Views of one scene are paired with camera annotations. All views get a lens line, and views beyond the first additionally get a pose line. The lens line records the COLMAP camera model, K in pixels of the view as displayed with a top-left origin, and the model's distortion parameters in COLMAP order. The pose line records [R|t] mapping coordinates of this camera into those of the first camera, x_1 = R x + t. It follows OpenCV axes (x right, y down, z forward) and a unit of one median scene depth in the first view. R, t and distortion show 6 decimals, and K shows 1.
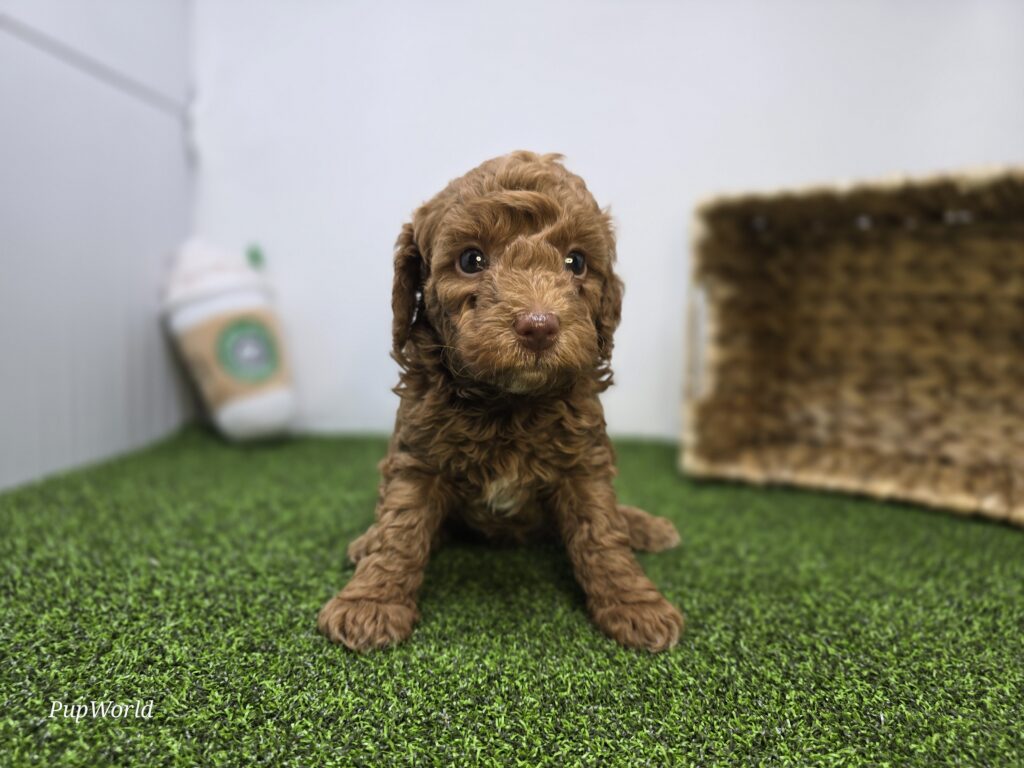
lens RADIAL K [[725.4, 0, 523.2], [0, 725.4, 388.9], [0, 0, 1]] dist [-0.006272, -0.005370]
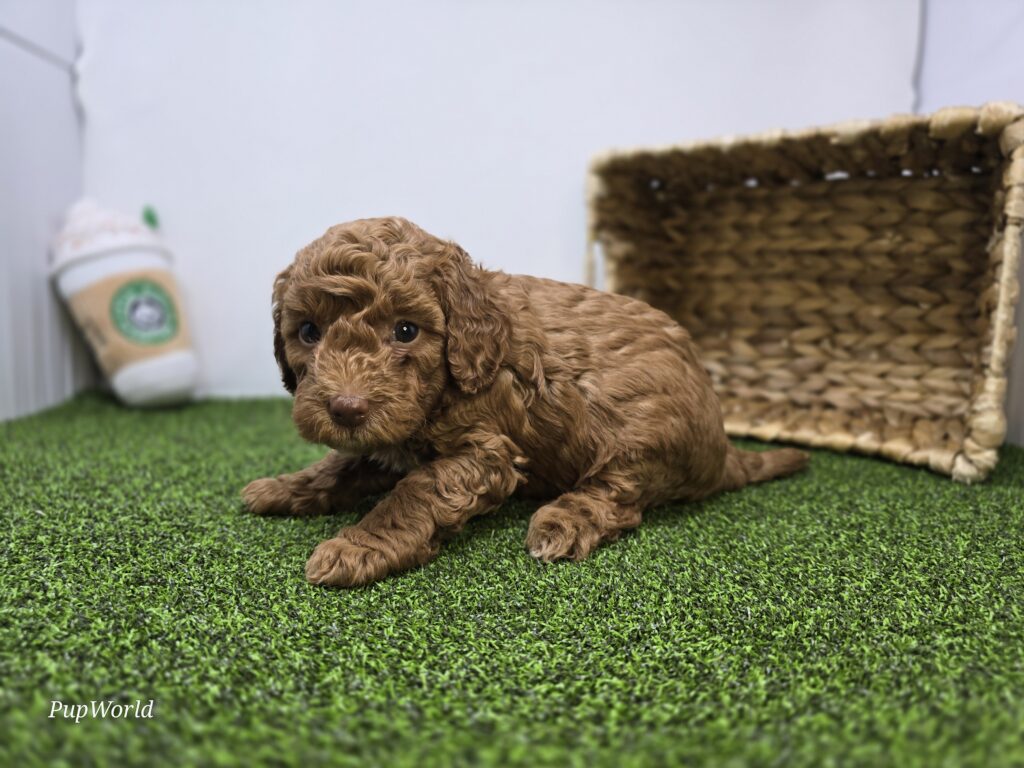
lens RADIAL K [[717.5, 0, 512.0], [0, 717.5, 384.0], [0, 0, 1]] dist [0.009900, -0.019553]
pose [[0.995369, -0.021389, 0.093718, 0.043859], [0.019524, 0.999594, 0.020770, 0.073302], [-0.094124, -0.018844, 0.995382, -0.020968]]
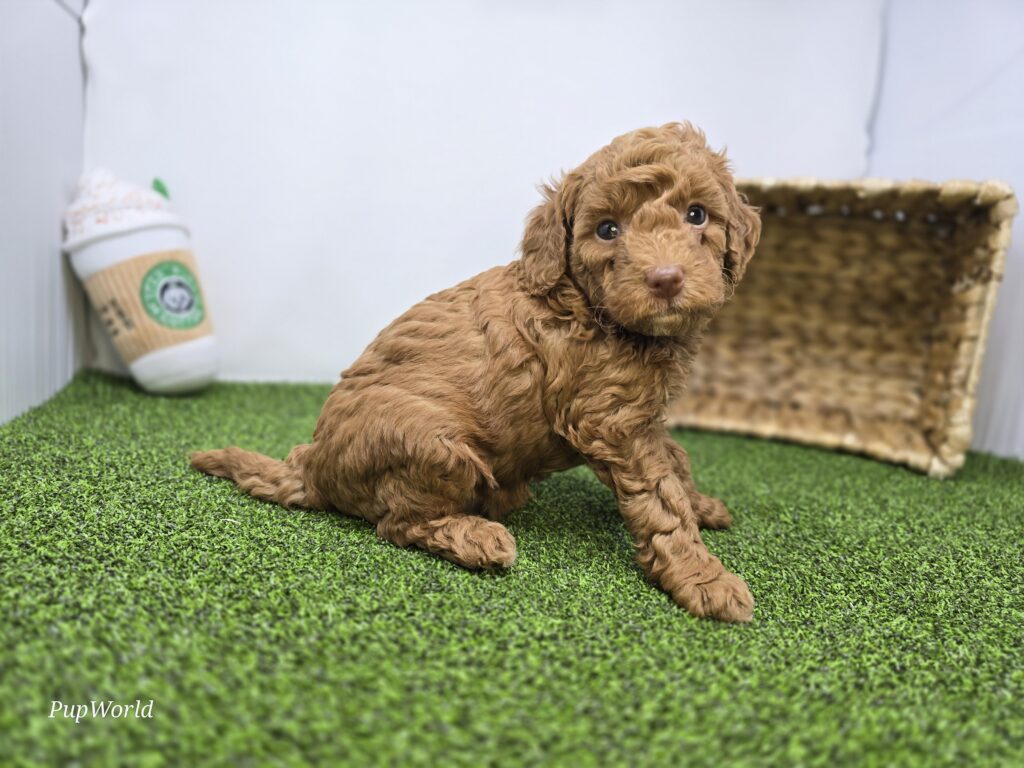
lens RADIAL K [[714.0, 0, 513.9], [0, 714.0, 396.6], [0, 0, 1]] dist [0.034095, -0.001597]
pose [[0.947746, -0.007968, 0.318926, -0.592960], [-0.023689, 0.995171, 0.095259, -0.050967], [-0.318145, -0.097837, 0.942980, -0.065088]]
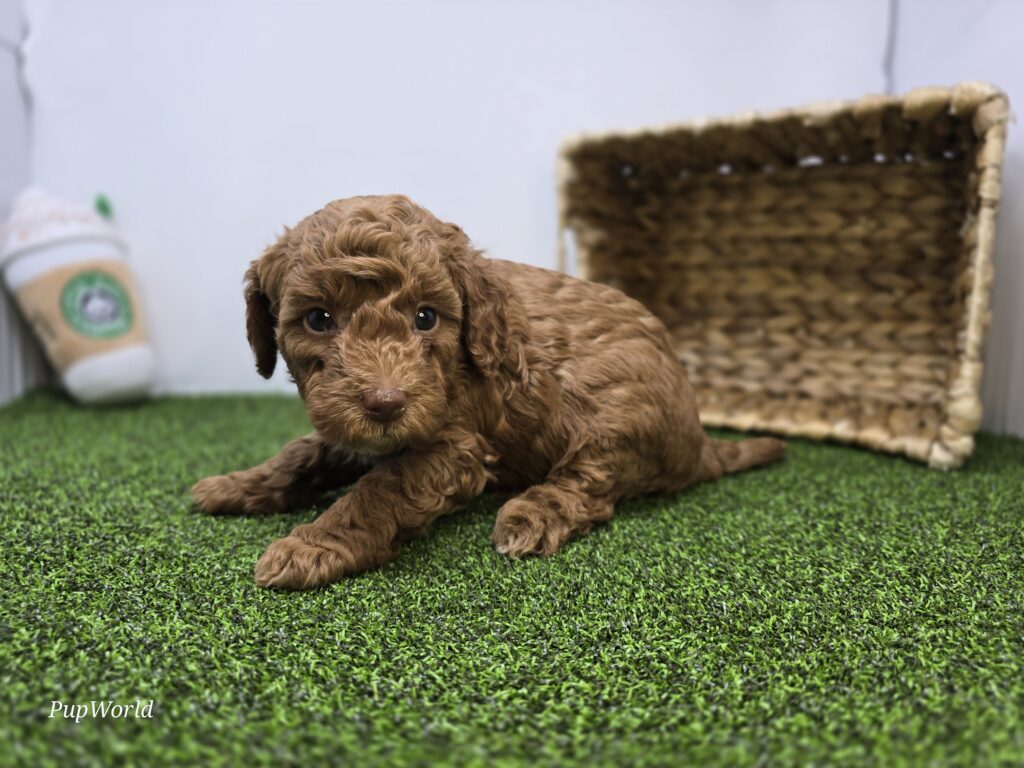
lens RADIAL K [[722.1, 0, 513.7], [0, 722.1, 382.1], [0, 0, 1]] dist [0.002779, -0.017853]
pose [[0.991463, -0.032021, 0.126399, 0.068481], [0.029258, 0.999292, 0.023652, 0.088115], [-0.127067, -0.019752, 0.991697, 0.025938]]
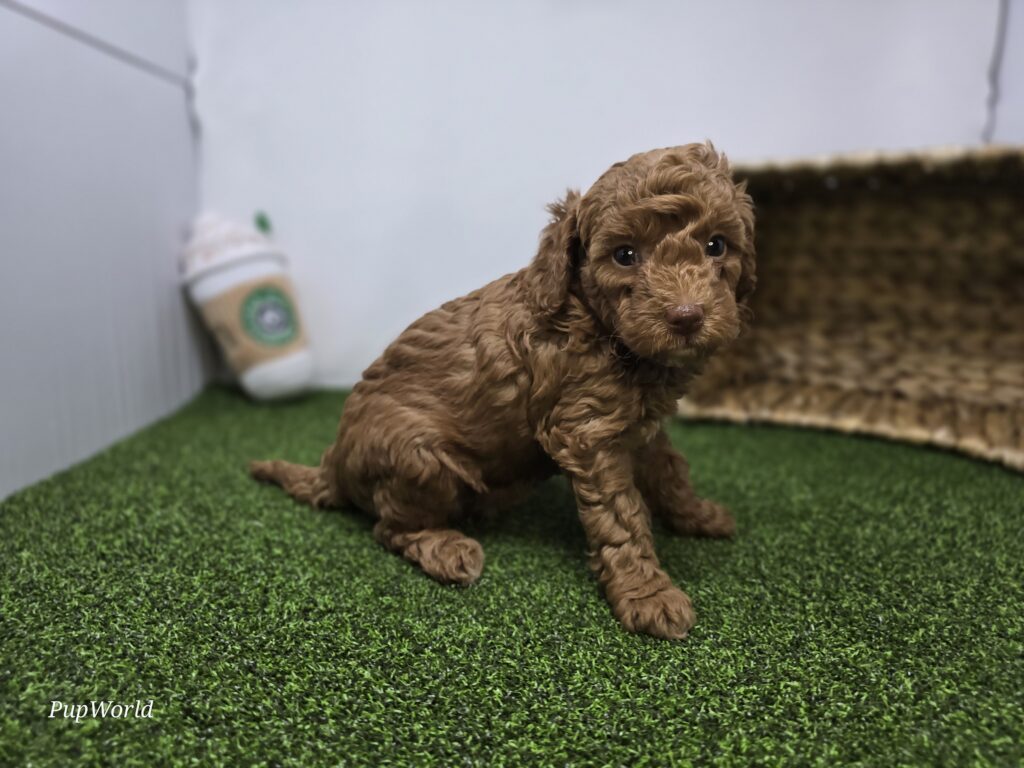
lens RADIAL K [[717.5, 0, 512.0], [0, 717.5, 384.0], [0, 0, 1]] dist [0.009900, -0.019553]
pose [[0.997321, -0.038736, 0.062055, -0.204688], [0.032419, 0.994484, 0.099750, -0.107591], [-0.065577, -0.097471, 0.993076, -0.188649]]
